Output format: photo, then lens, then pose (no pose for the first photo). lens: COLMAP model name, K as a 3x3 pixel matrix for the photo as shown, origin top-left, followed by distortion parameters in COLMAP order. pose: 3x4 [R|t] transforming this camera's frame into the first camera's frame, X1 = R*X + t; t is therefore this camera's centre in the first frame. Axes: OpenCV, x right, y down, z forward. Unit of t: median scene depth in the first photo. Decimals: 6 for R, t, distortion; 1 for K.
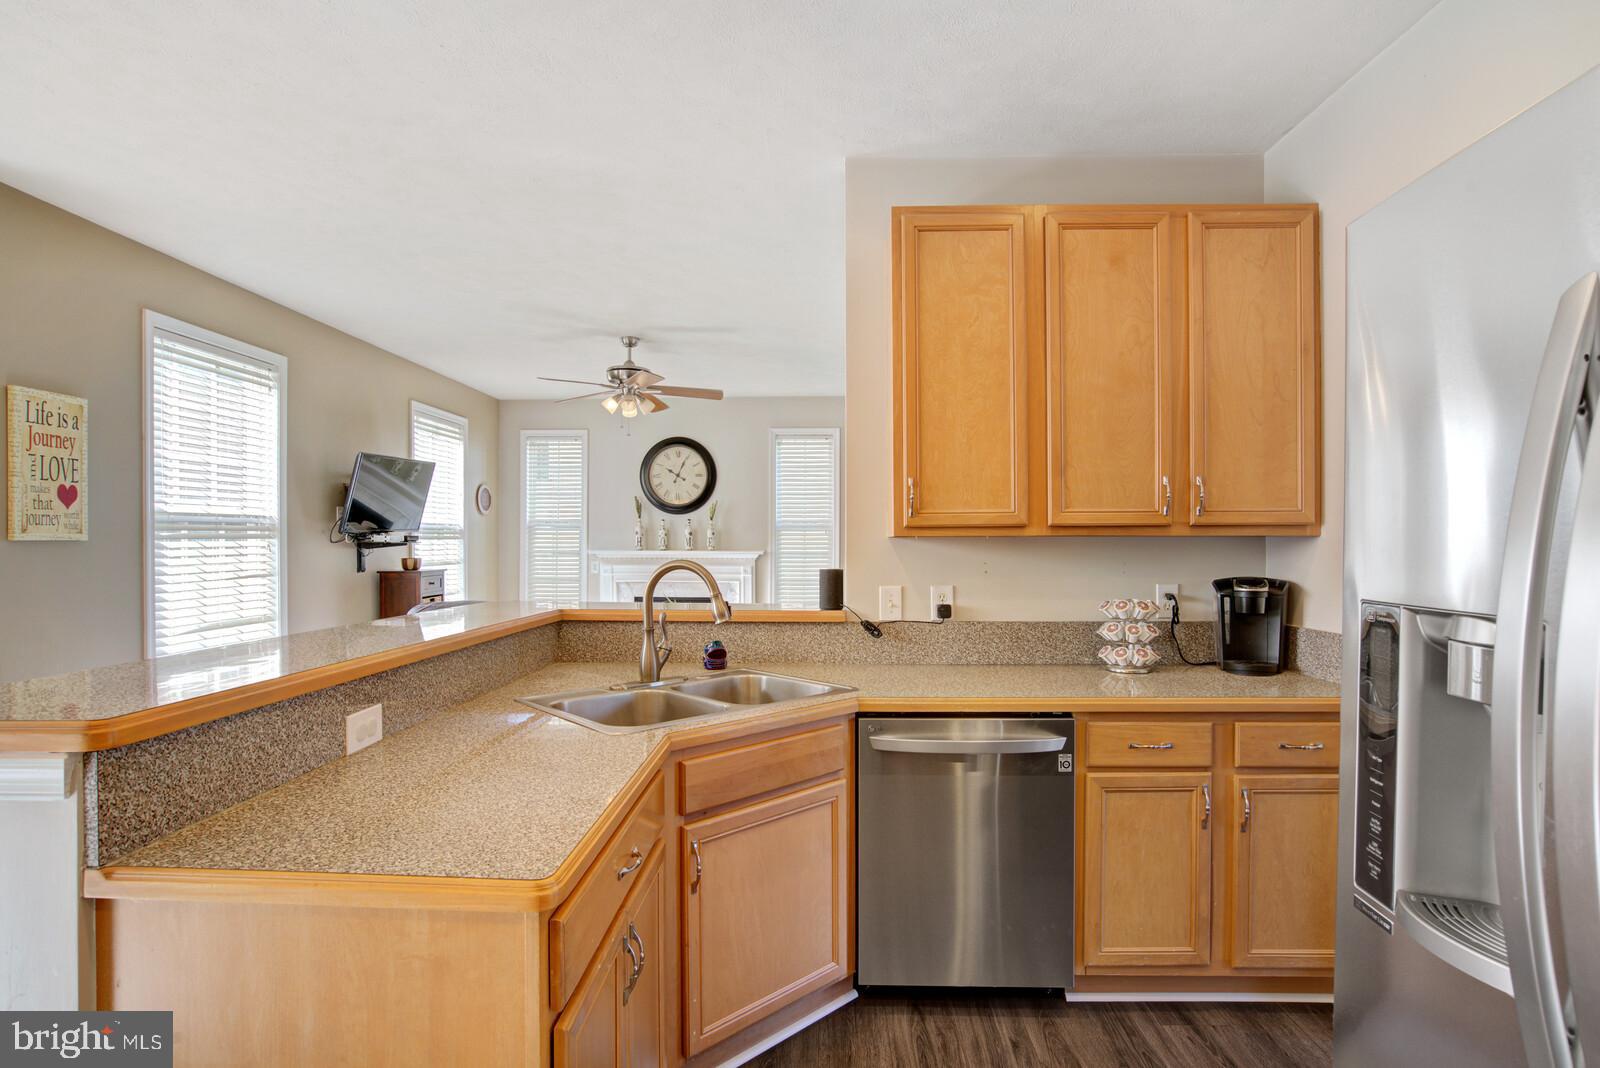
lens RADIAL K [[787.8, 0, 795.1], [0, 787.8, 545.8], [0, 0, 1]] dist [-0.032219, 0.001161]
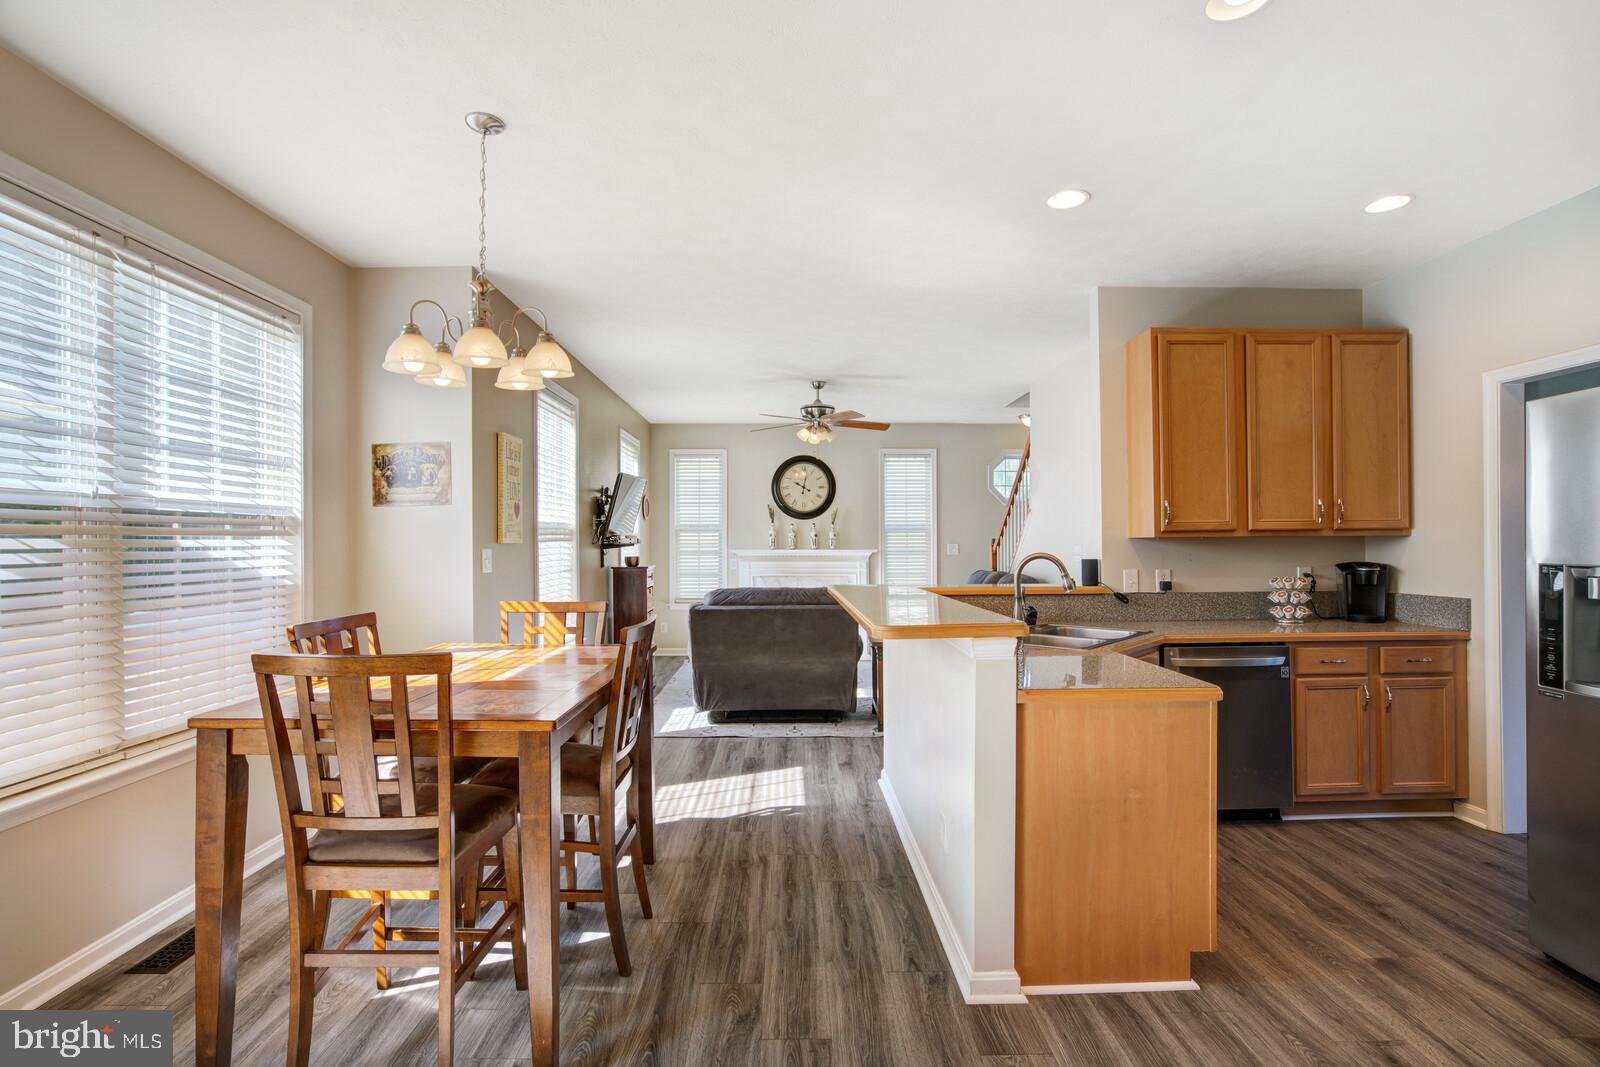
lens RADIAL K [[731.9, 0, 826.2], [0, 731.9, 540.1], [0, 0, 1]] dist [-0.017726, 0.001282]
pose [[0.997915, -0.005631, 0.064302, -0.561542], [0.006095, 0.999957, -0.007017, -0.000287], [-0.064259, 0.007395, 0.997906, -0.374557]]
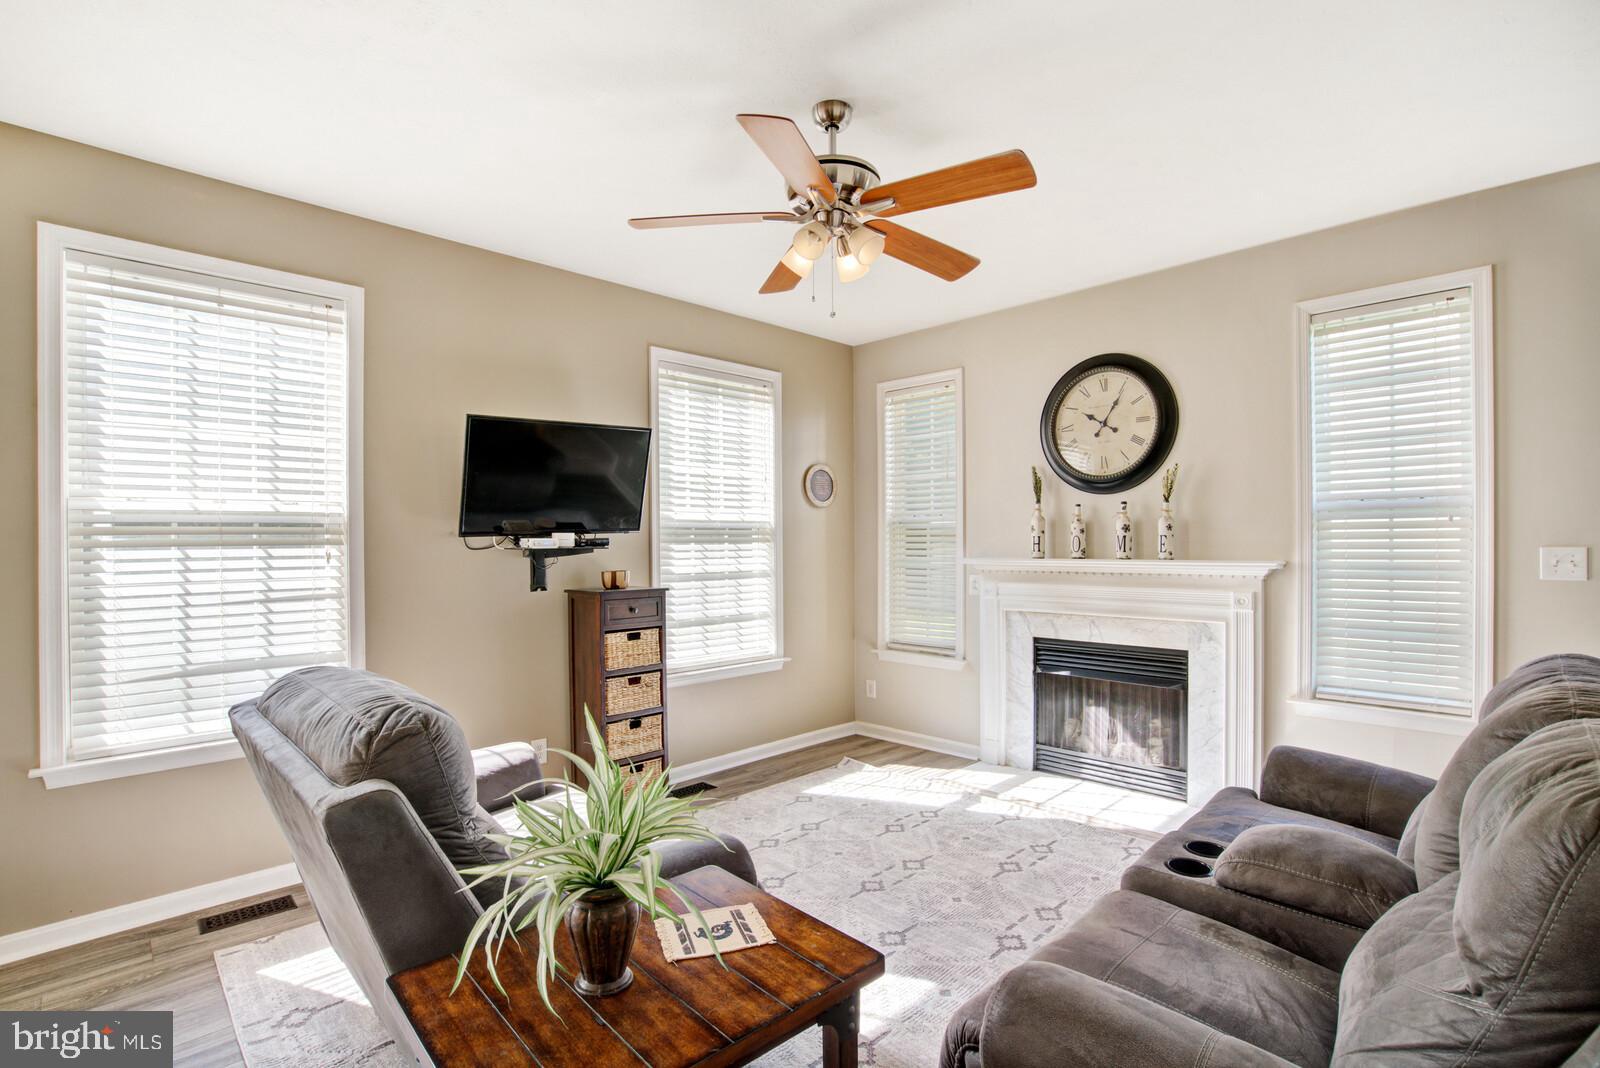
lens RADIAL K [[731.9, 0, 792.6], [0, 731.9, 541.7], [0, 0, 1]] dist [-0.017726, 0.001282]
pose [[0.716988, -0.009222, -0.697024, 0.152646], [0.004018, 0.999951, -0.009097, -0.007593], [0.697074, 0.003722, 0.716990, 1.436883]]
